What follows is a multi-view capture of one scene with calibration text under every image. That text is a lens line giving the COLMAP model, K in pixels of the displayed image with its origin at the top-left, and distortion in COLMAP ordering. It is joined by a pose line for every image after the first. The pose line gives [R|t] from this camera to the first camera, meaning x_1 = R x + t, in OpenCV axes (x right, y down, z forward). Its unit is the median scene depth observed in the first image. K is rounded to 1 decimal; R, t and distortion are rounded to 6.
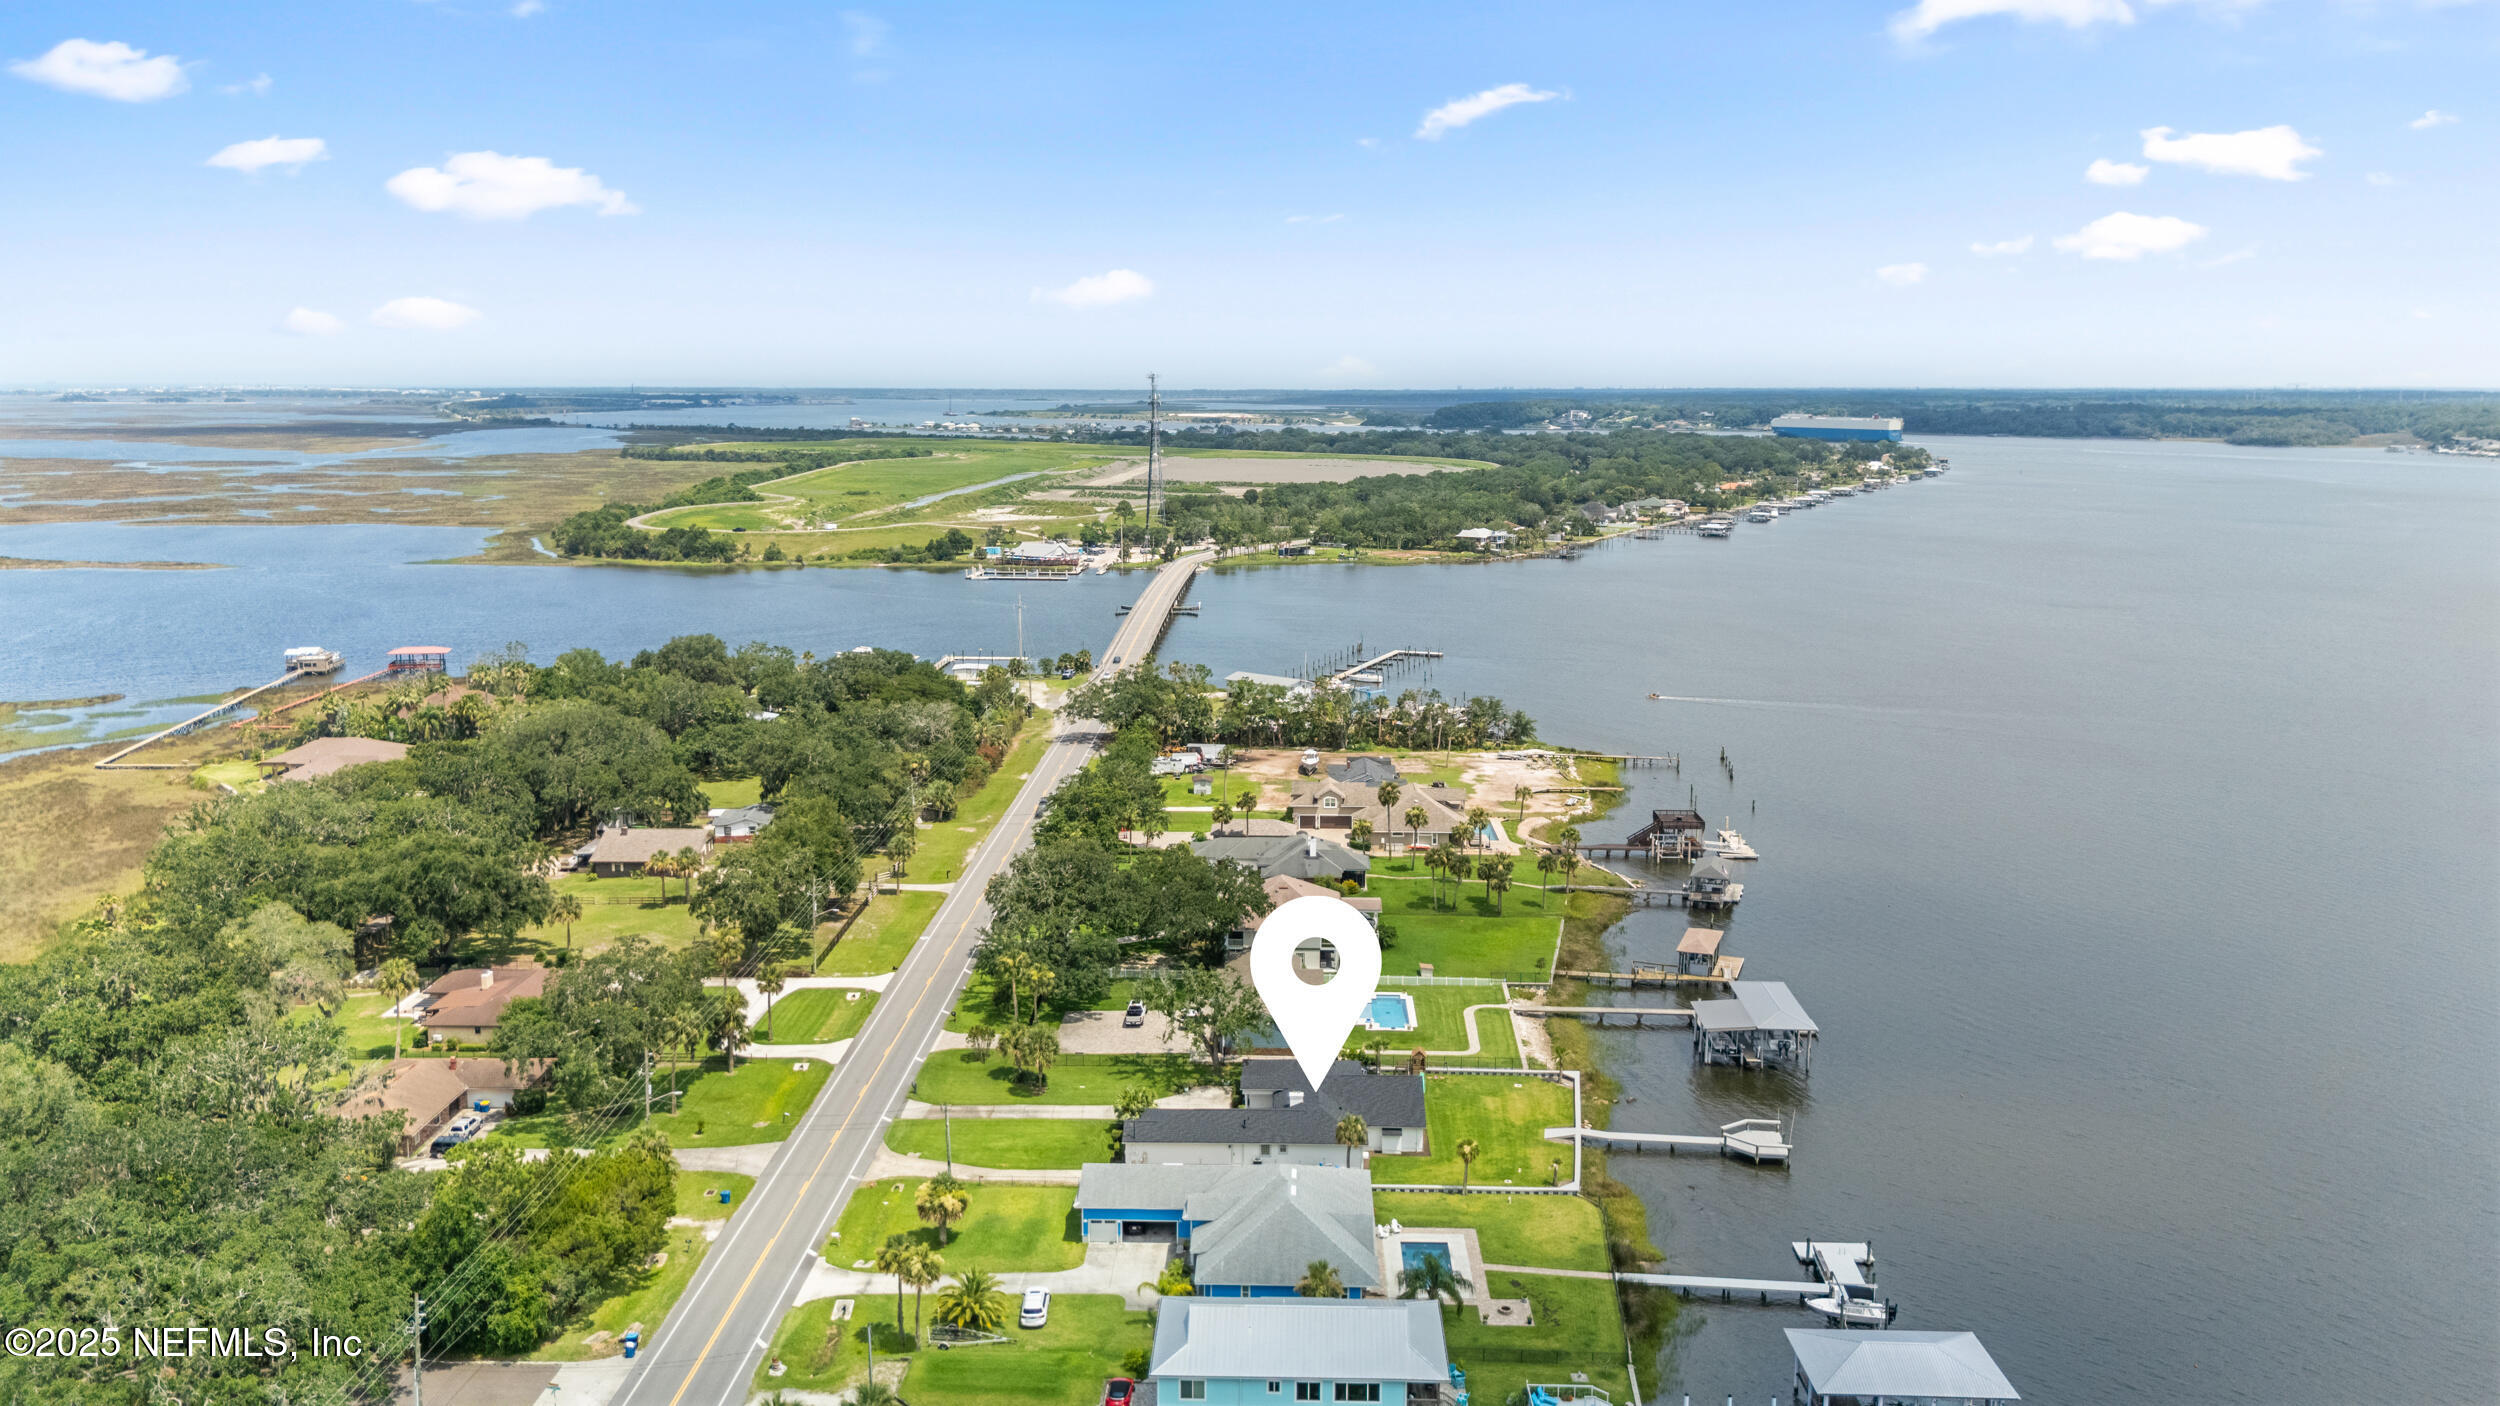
lens RADIAL K [[1852.7, 0, 1259.5], [0, 1852.7, 699.4], [0, 0, 1]] dist [0.072057, -0.085847]
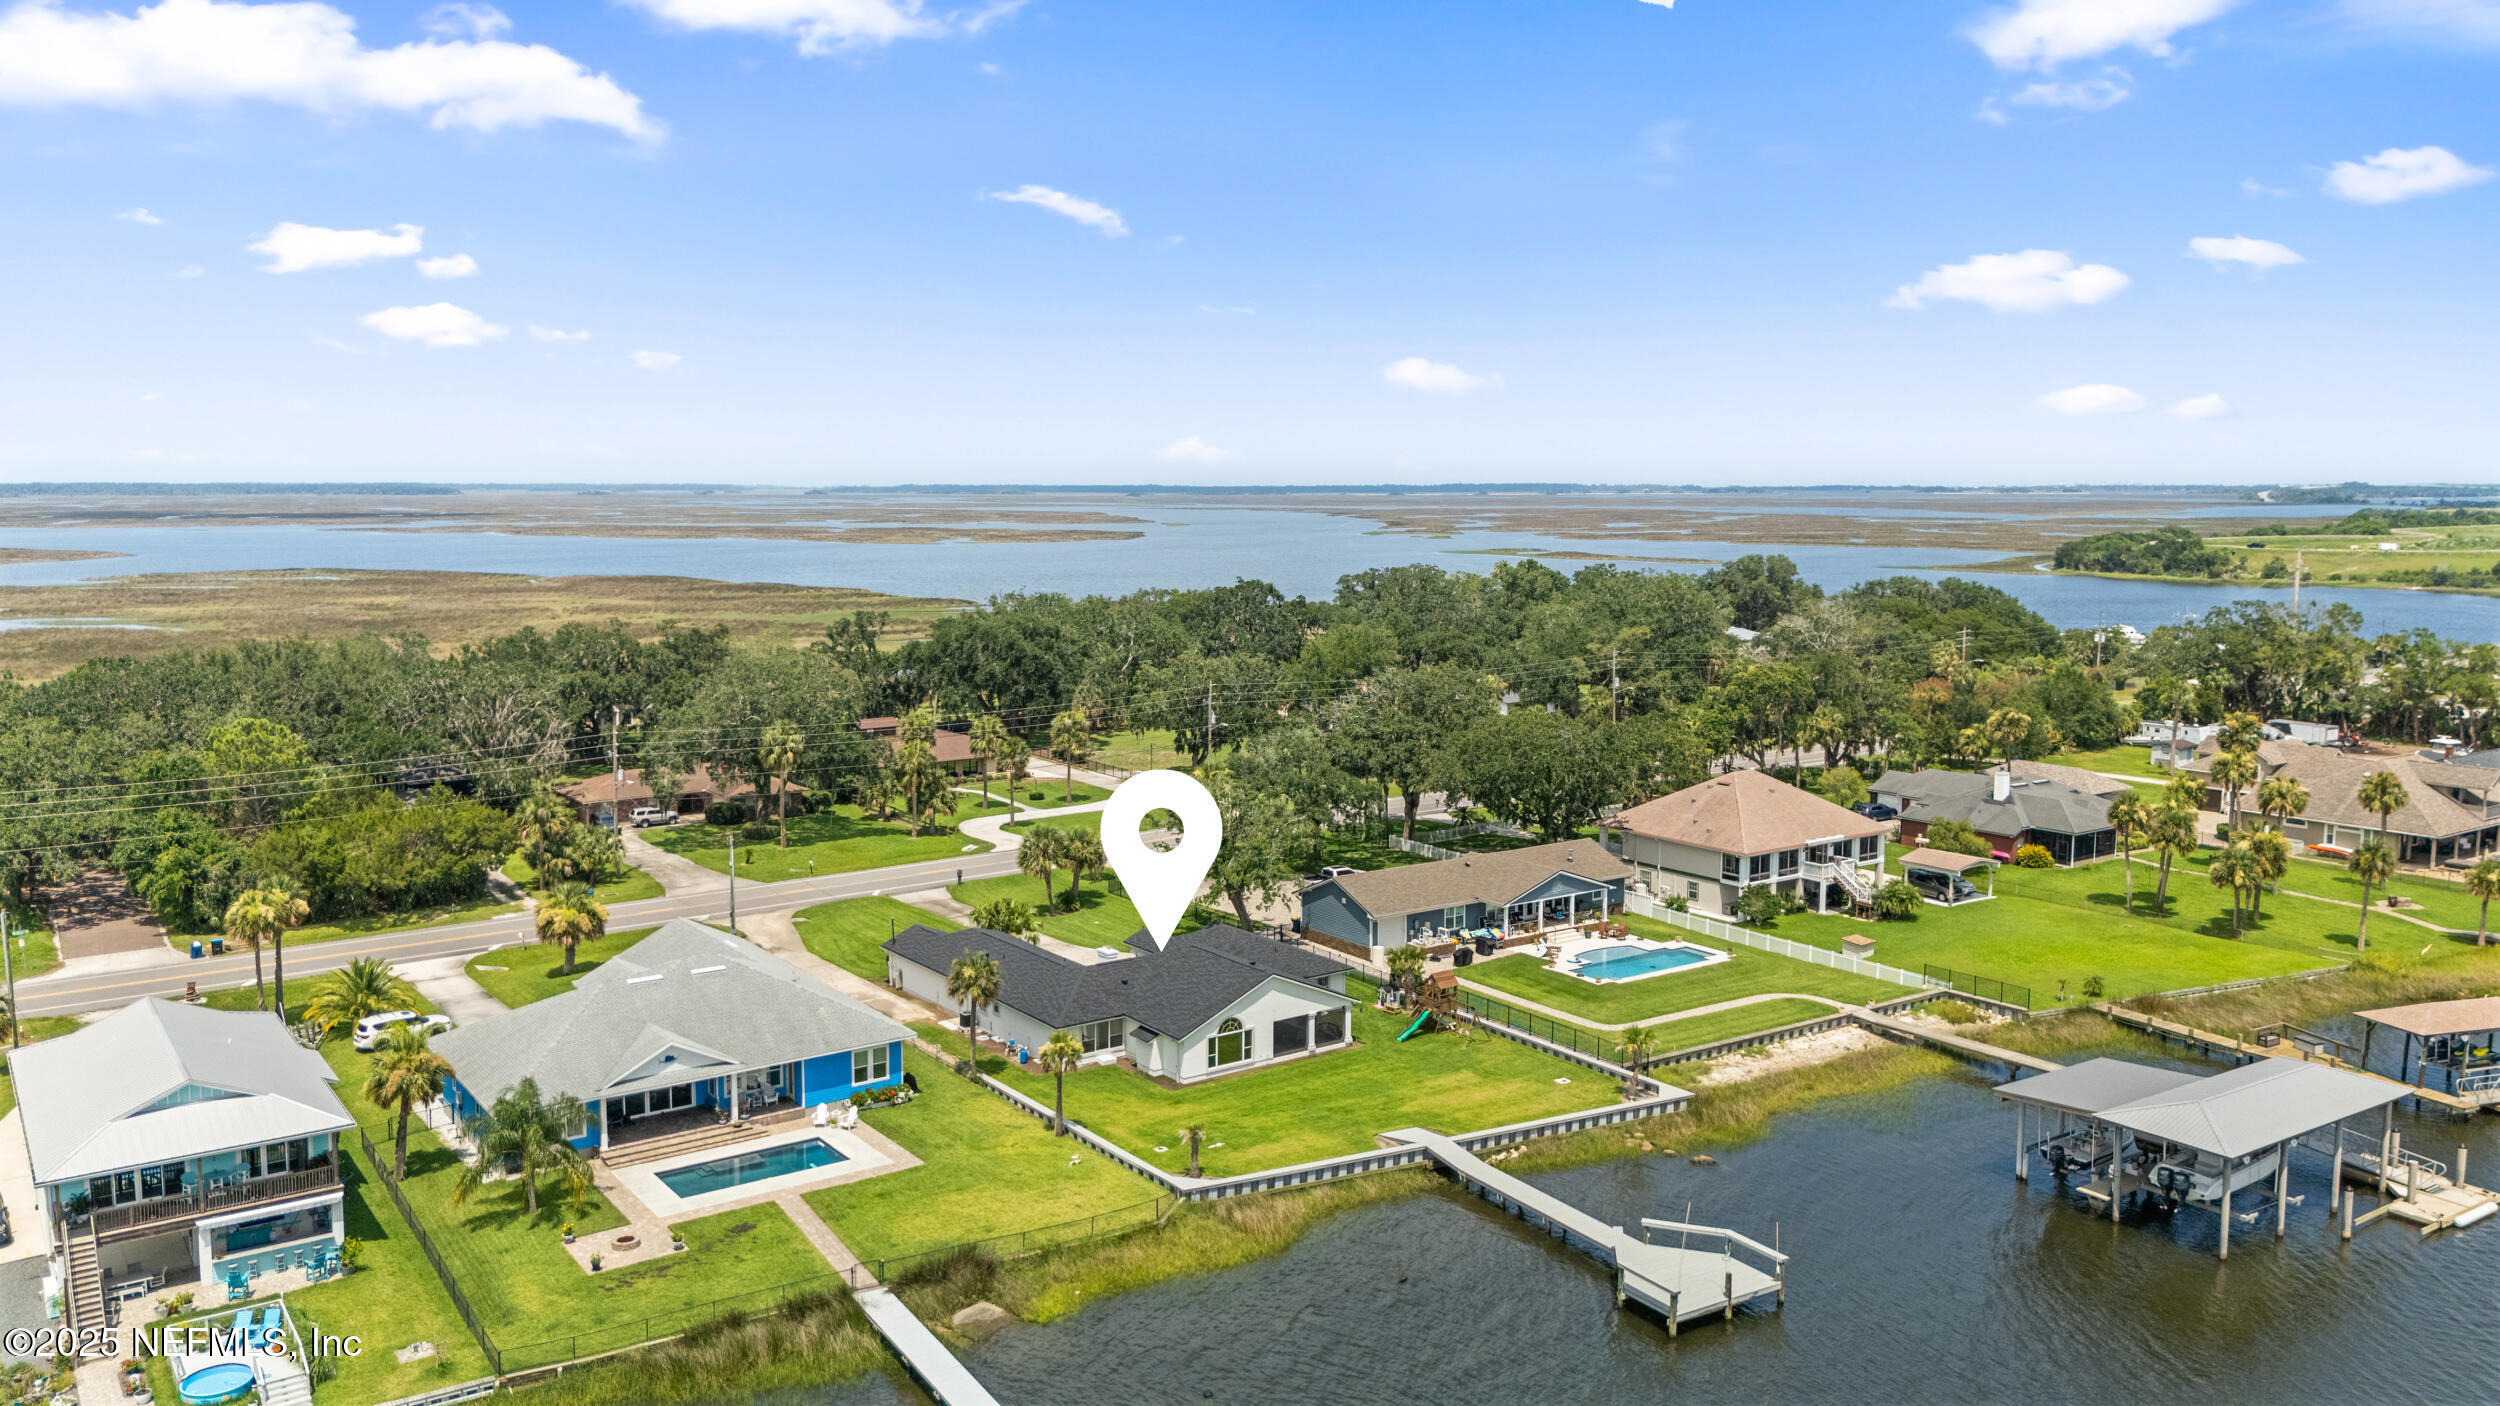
lens RADIAL K [[1852.7, 0, 1259.5], [0, 1852.7, 699.4], [0, 0, 1]] dist [0.072057, -0.085847]
pose [[0.600984, 0.085872, -0.794634, 0.499636], [-0.128958, 0.991603, 0.009627, 0.105579], [0.788789, 0.096689, 0.607012, 0.597177]]
